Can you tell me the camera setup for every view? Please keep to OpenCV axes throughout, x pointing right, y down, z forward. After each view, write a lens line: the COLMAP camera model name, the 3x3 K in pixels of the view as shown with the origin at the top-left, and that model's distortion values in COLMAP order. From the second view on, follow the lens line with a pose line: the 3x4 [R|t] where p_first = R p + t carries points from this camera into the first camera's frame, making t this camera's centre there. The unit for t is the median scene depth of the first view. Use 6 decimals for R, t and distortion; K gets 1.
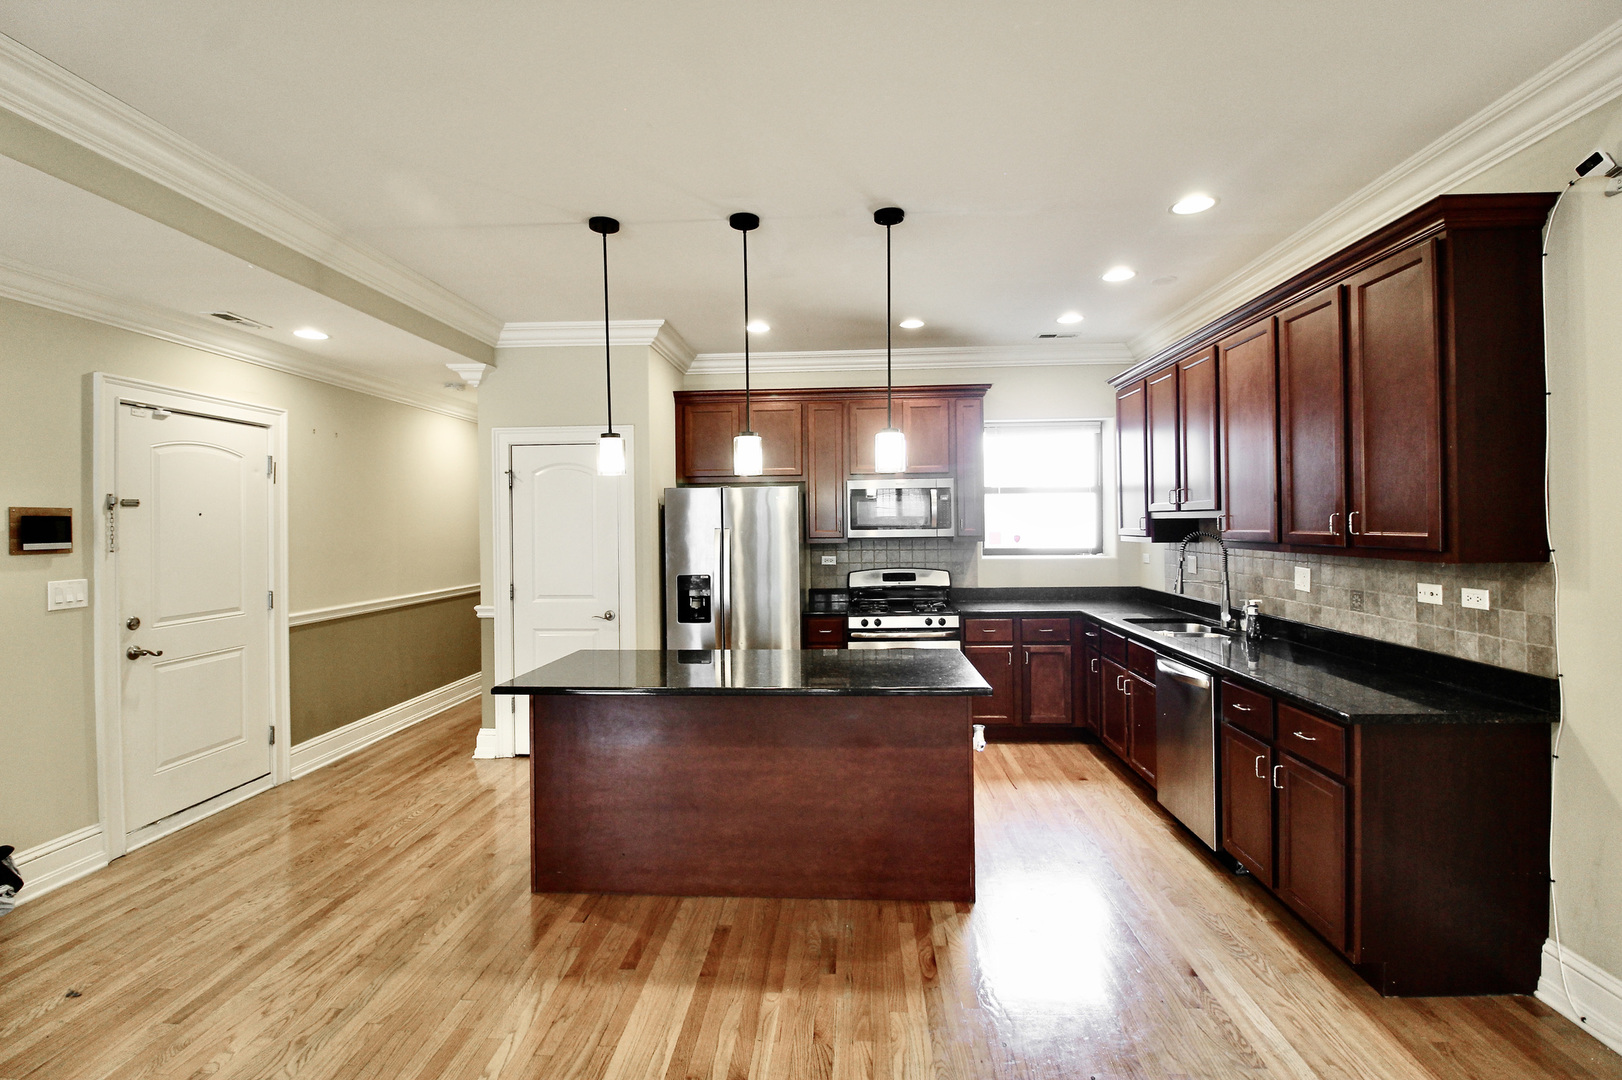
lens RADIAL K [[732.3, 0, 811.0], [0, 732.3, 540.0], [0, 0, 1]] dist [-0.001346, -0.014776]
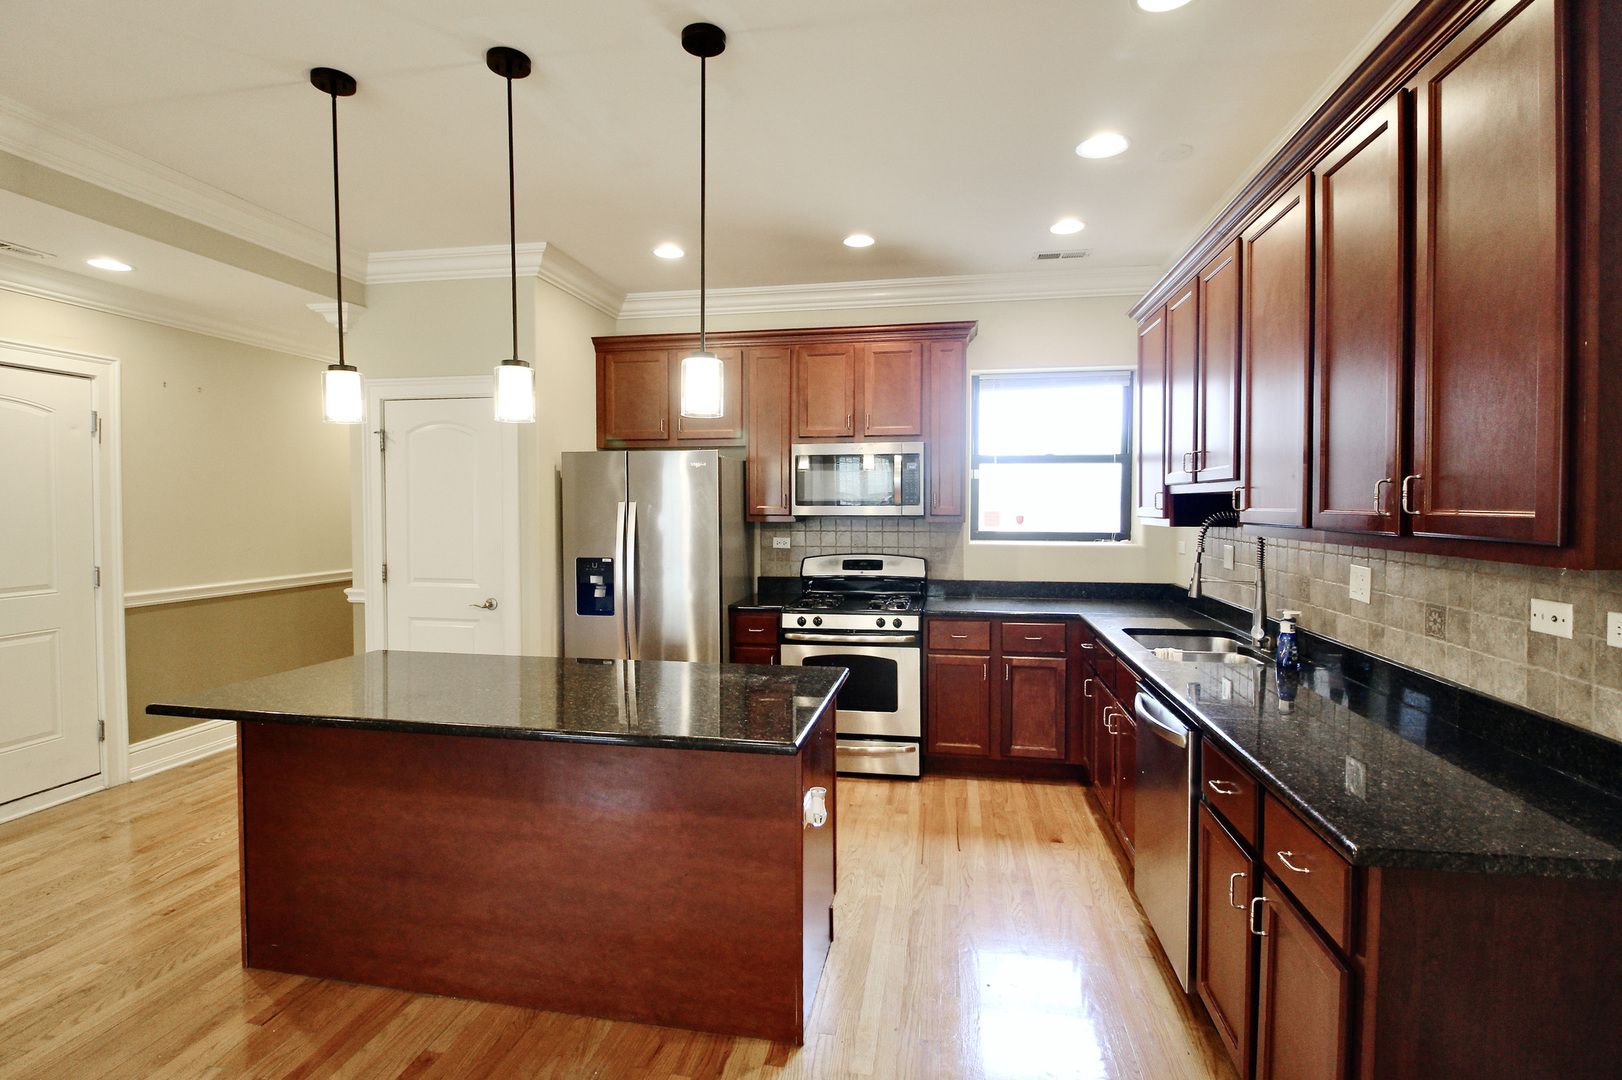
lens RADIAL K [[753.6, 0, 811.0], [0, 753.6, 540.0], [0, 0, 1]] dist [-0.001464, -0.012535]
pose [[0.992926, 0.017231, -0.117476, 0.205134], [-0.014278, 0.999562, 0.025939, 0.002789], [0.117871, -0.024078, 0.992737, 0.210226]]
